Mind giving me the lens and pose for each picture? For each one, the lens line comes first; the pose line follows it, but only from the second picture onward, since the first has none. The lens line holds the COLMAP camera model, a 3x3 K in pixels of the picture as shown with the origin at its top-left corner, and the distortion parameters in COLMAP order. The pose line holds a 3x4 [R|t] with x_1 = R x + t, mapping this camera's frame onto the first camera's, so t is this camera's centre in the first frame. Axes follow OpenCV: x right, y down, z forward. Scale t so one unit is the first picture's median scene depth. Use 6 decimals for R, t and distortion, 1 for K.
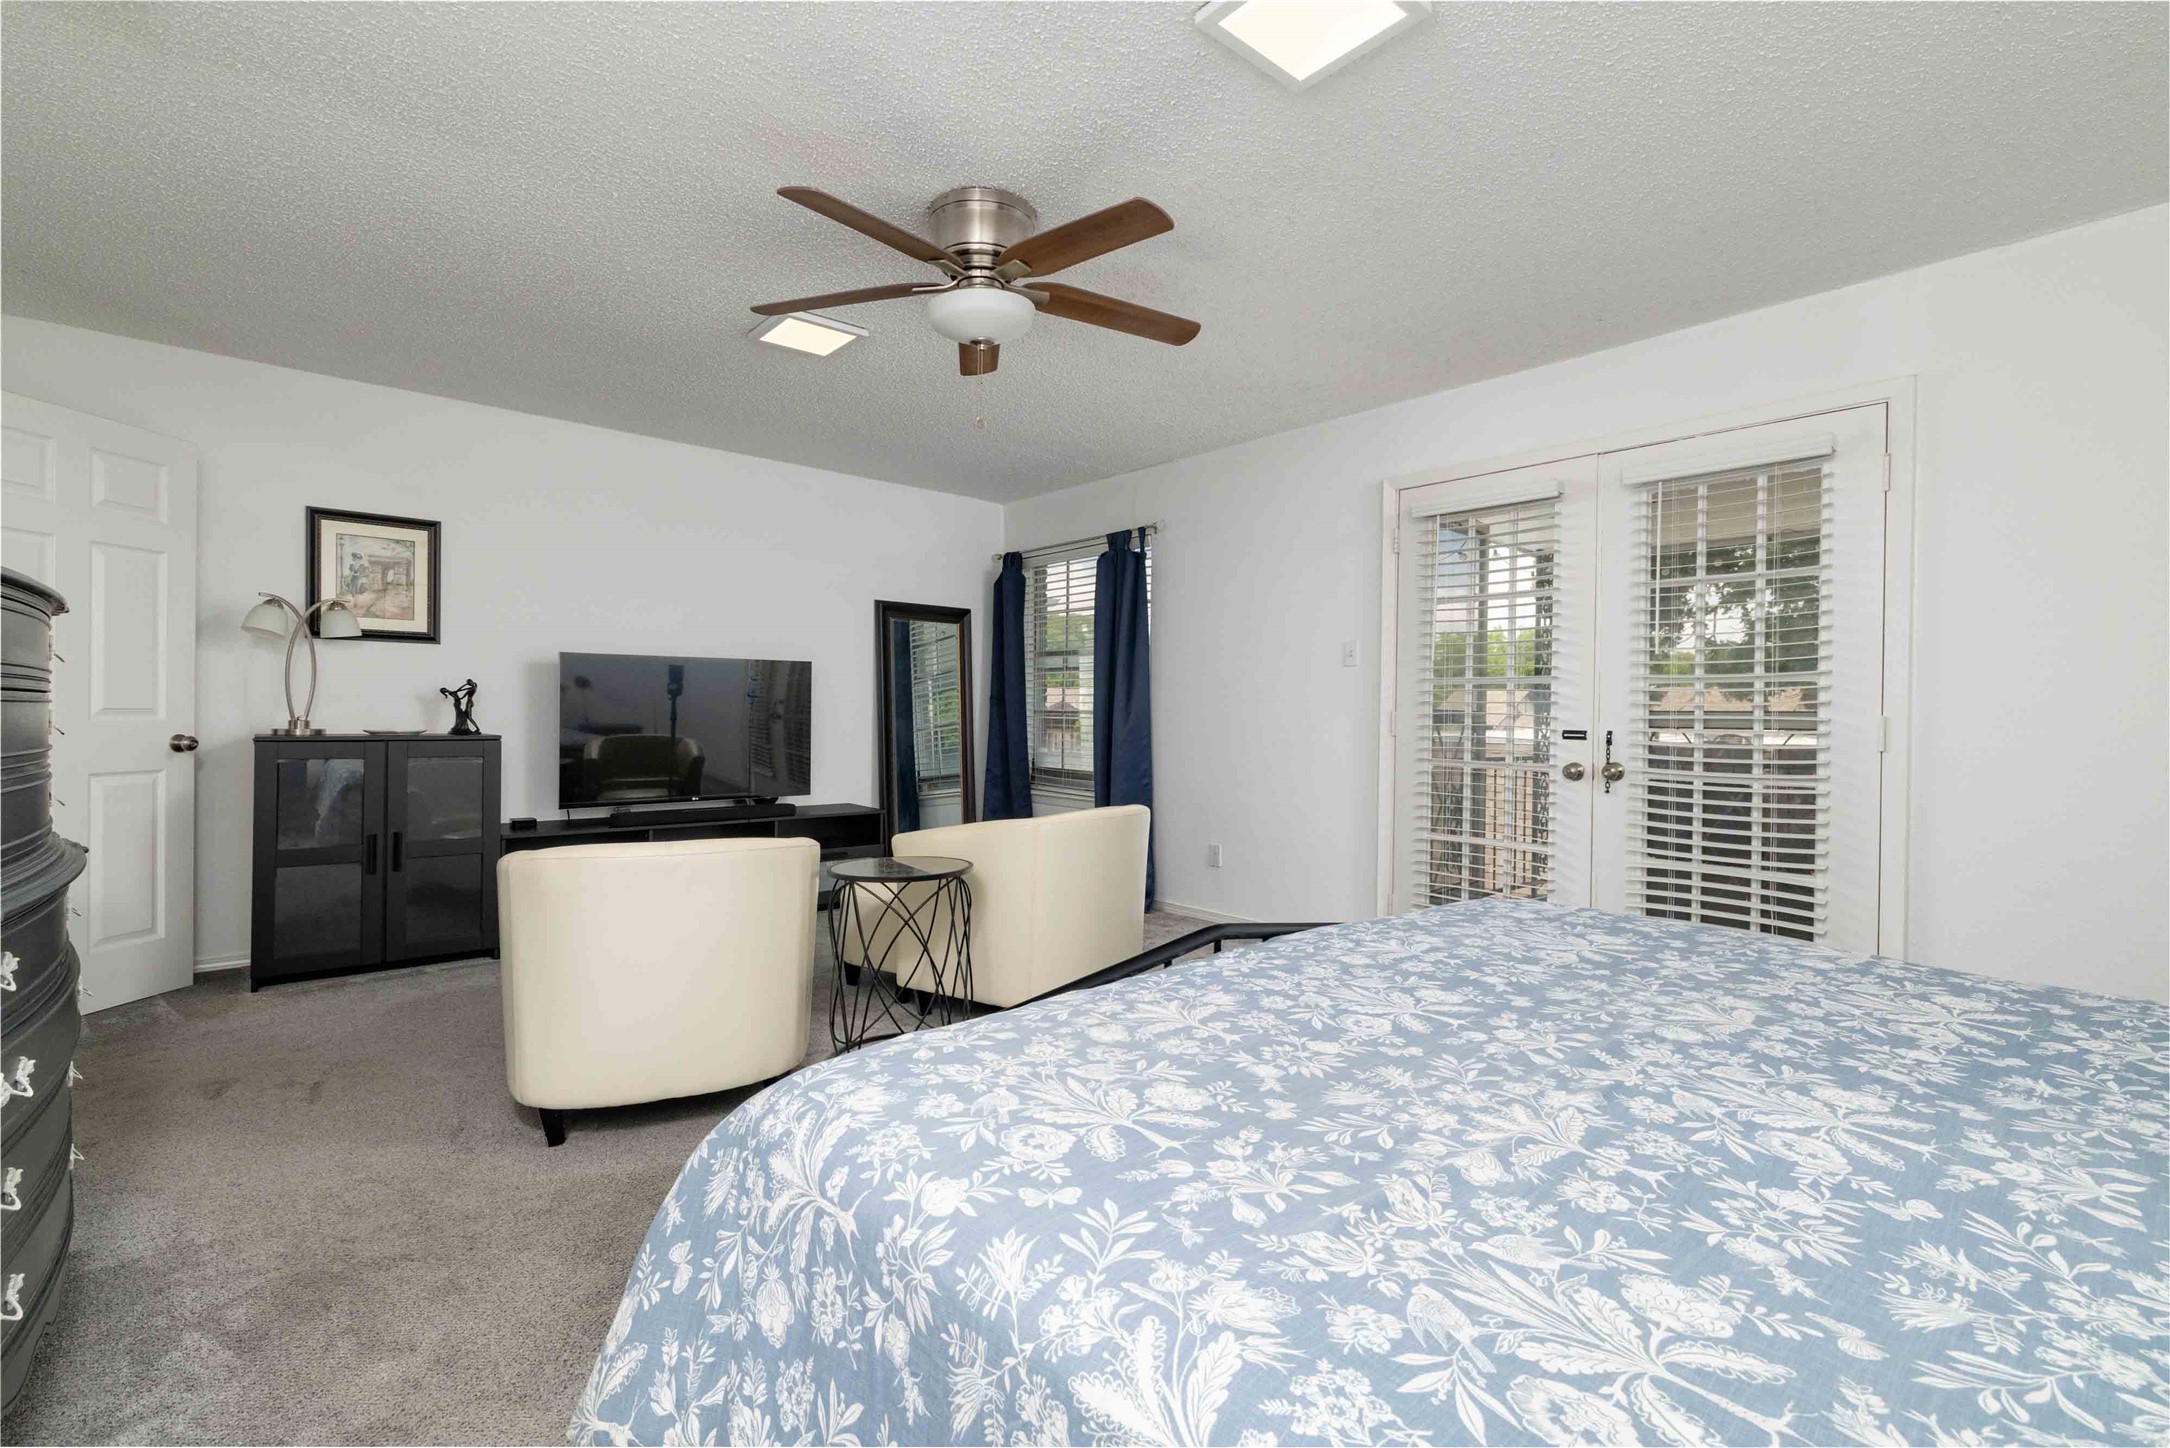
lens RADIAL K [[946.1, 0, 1074.2], [0, 946.1, 719.8], [0, 0, 1]] dist [-0.000504, -0.000601]
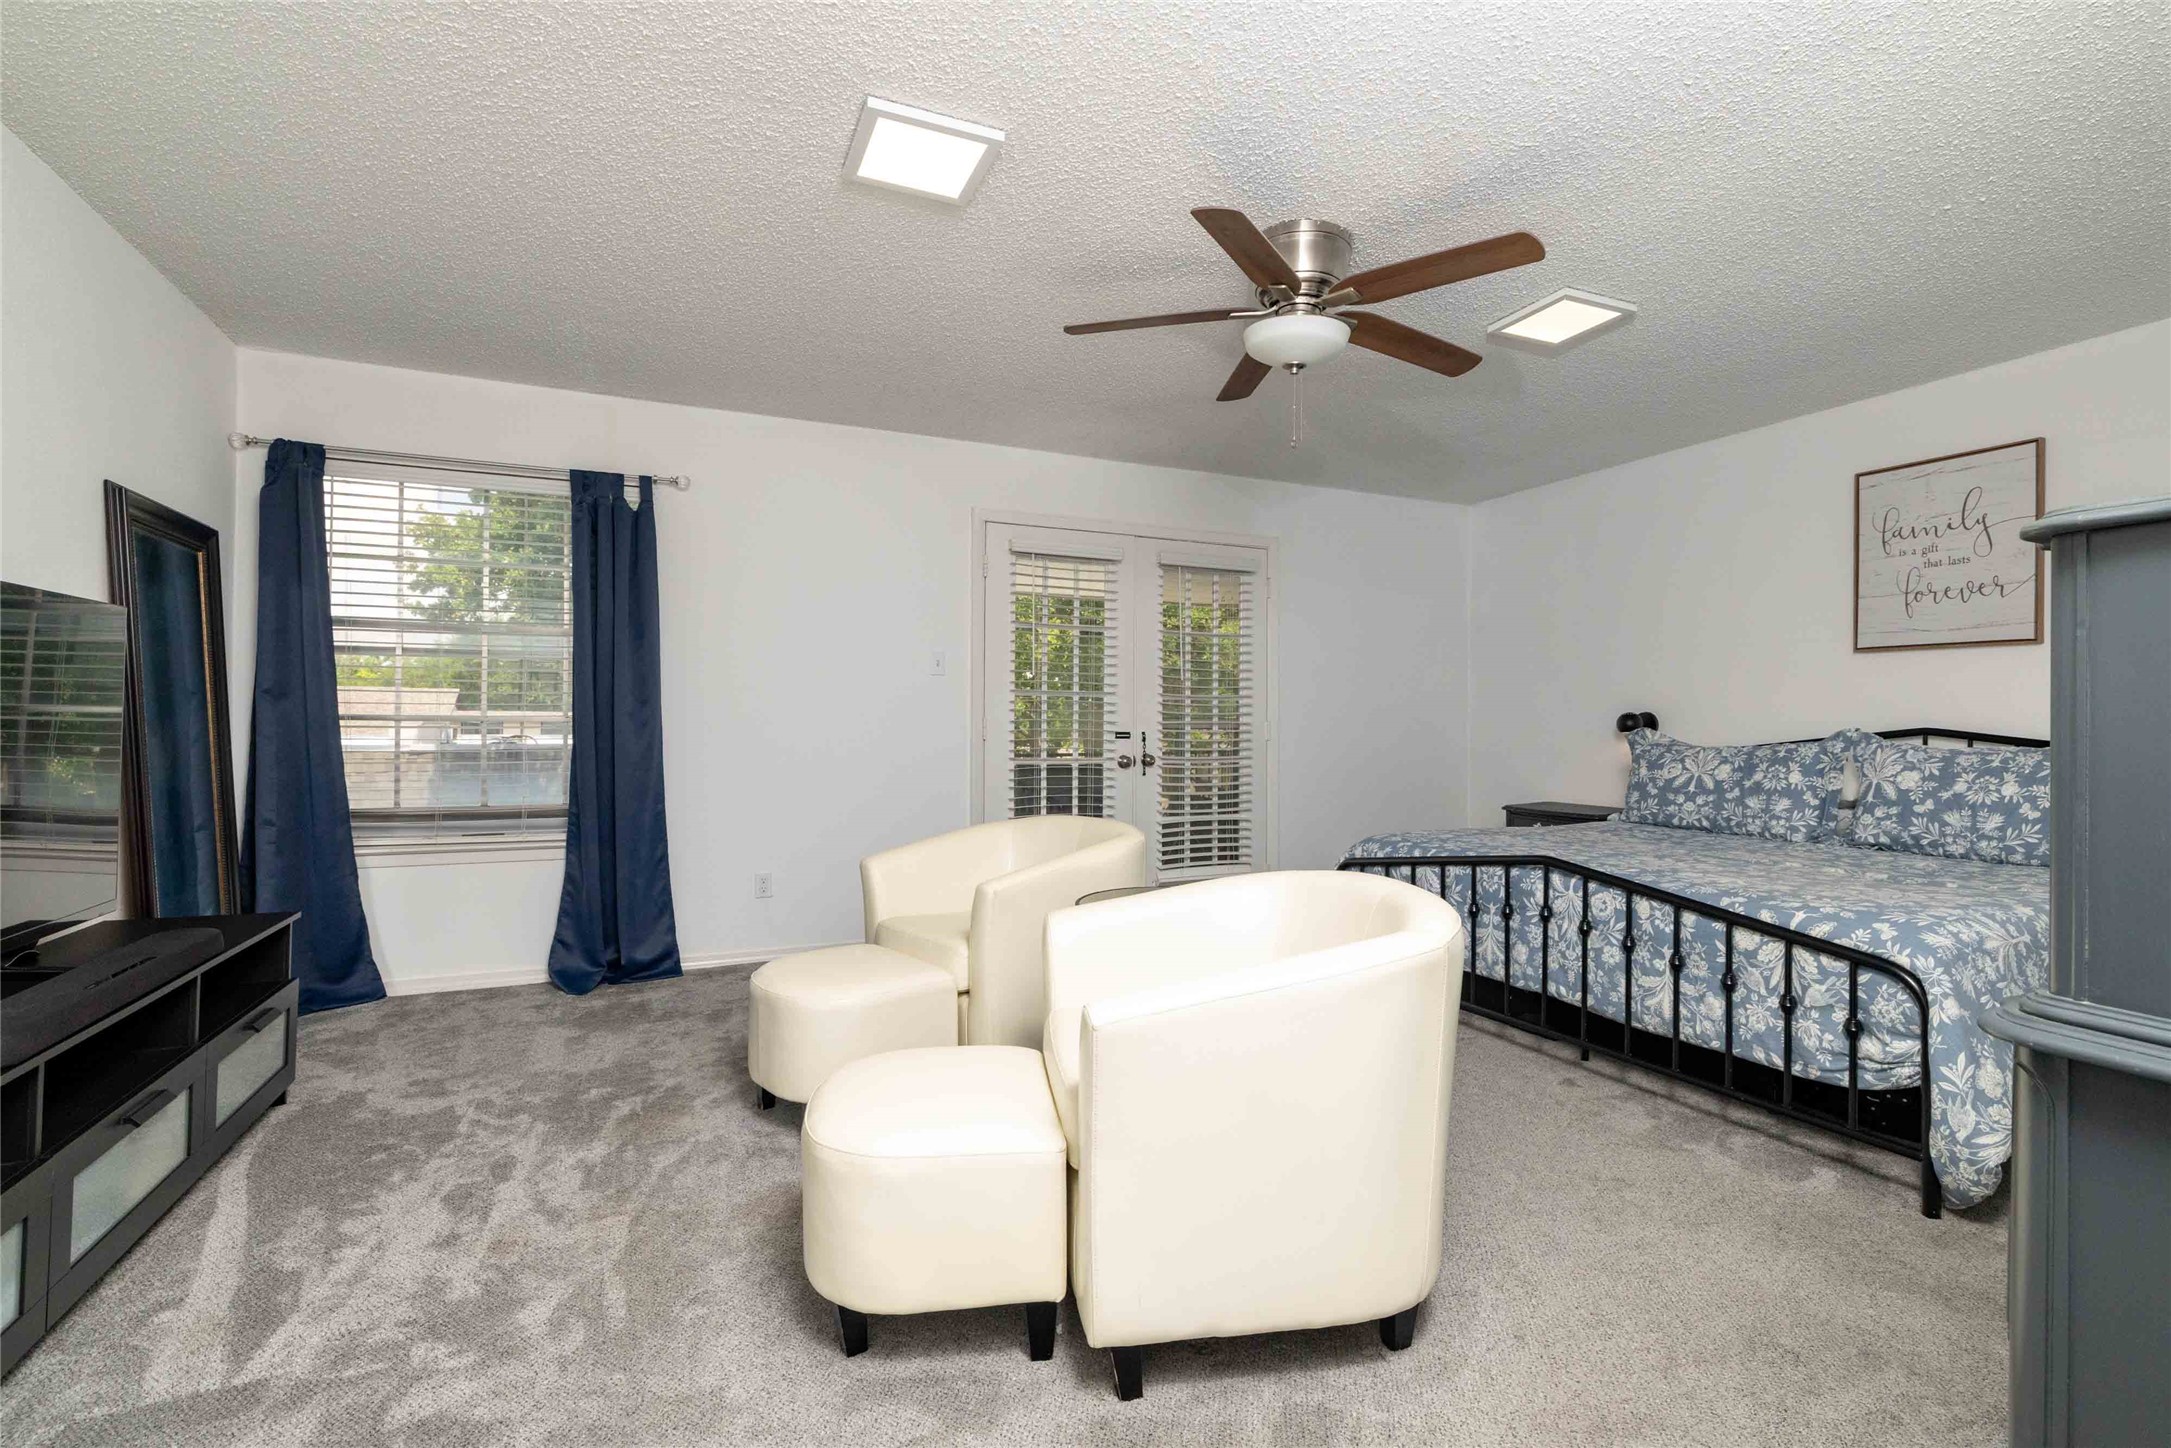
lens RADIAL K [[946.5, 0, 1074.7], [0, 946.5, 719.7], [0, 0, 1]] dist [-0.000504, -0.000601]
pose [[0.289914, 0.000350, 0.957053, -0.849878], [0.013570, 0.999898, -0.004476, -0.001469], [-0.956957, 0.014285, 0.289879, 0.698748]]
